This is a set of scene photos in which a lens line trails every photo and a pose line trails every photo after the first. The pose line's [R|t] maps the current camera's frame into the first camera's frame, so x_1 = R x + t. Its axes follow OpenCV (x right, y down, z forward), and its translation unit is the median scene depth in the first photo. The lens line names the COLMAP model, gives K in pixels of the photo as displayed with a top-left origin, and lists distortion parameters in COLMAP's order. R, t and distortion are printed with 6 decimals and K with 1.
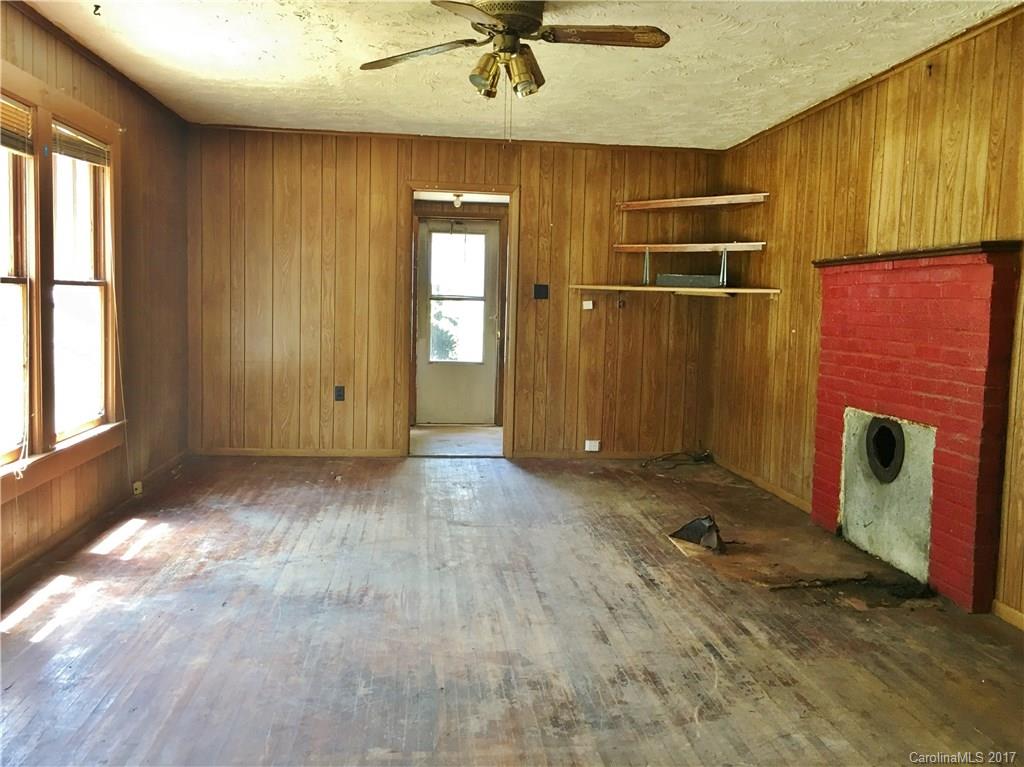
lens RADIAL K [[869.7, 0, 513.5], [0, 869.7, 376.9], [0, 0, 1]] dist [0.074514, -0.099648]
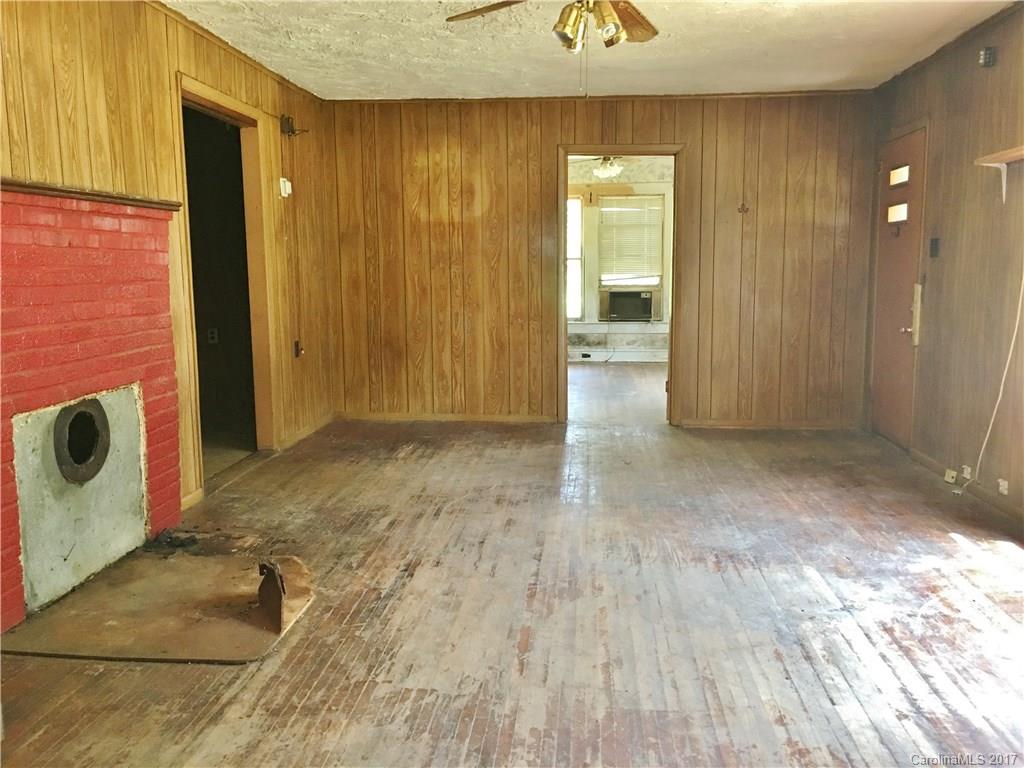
lens RADIAL K [[869.7, 0, 508.6], [0, 869.7, 384.0], [0, 0, 1]] dist [0.076296, -0.093686]
pose [[-0.980076, -0.046553, 0.193092, -0.109364], [-0.002209, 0.974640, 0.223768, -0.153408], [-0.198612, 0.218883, -0.955324, 1.764797]]
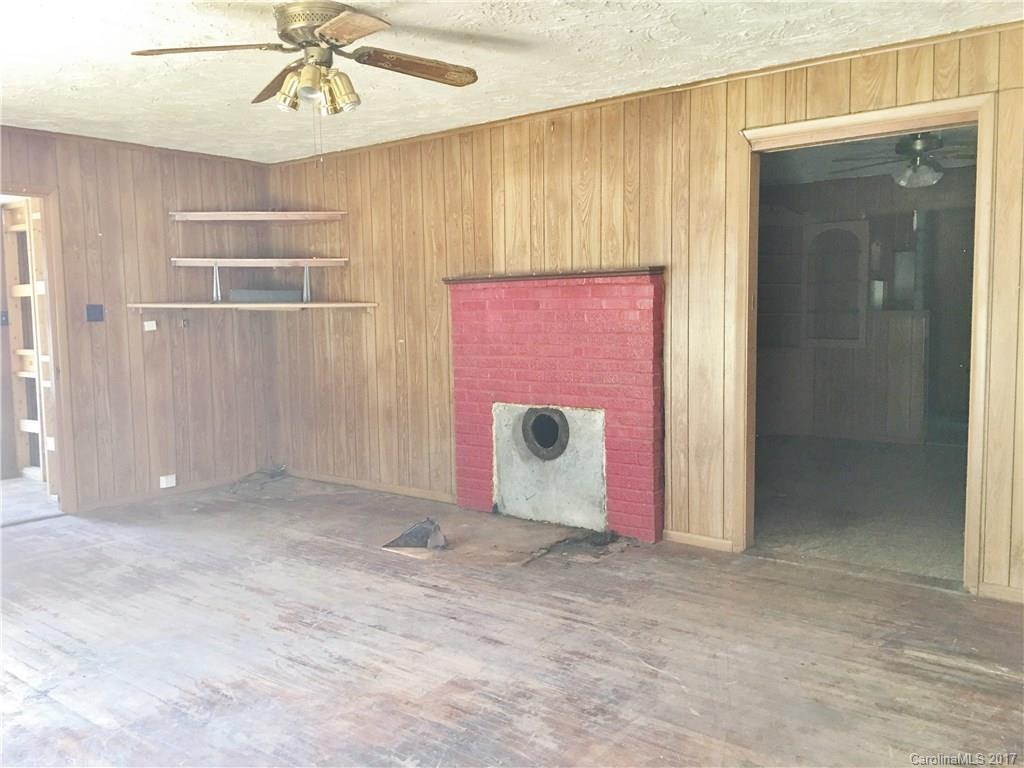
lens RADIAL K [[869.7, 0, 508.6], [0, 869.7, 384.0], [0, 0, 1]] dist [0.076296, -0.093686]
pose [[0.710292, -0.099854, 0.696789, -0.479179], [0.095830, 0.994388, 0.044815, -0.047509], [-0.697354, 0.034942, 0.715875, 0.173593]]
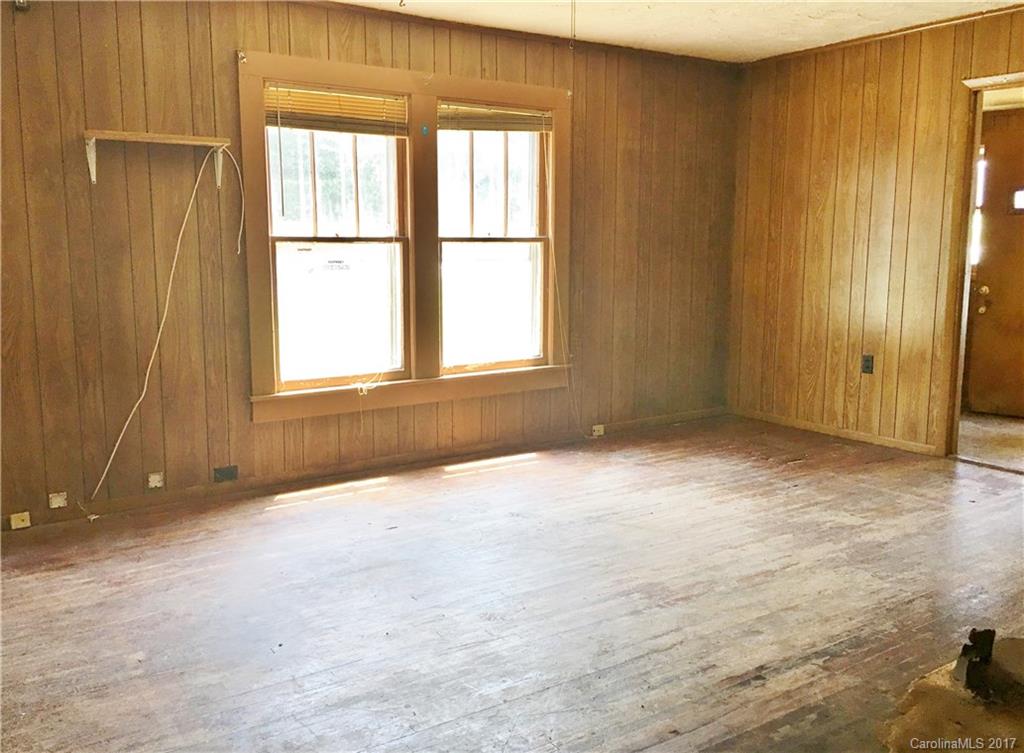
lens RADIAL K [[892.0, 0, 512.0], [0, 892.0, 376.5], [0, 0, 1]] dist [0.051003, -0.004281]
pose [[0.472556, 0.105430, -0.874972, 0.618395], [-0.063628, 0.994309, 0.085445, -0.032840], [0.879001, 0.015295, 0.476575, 0.511285]]
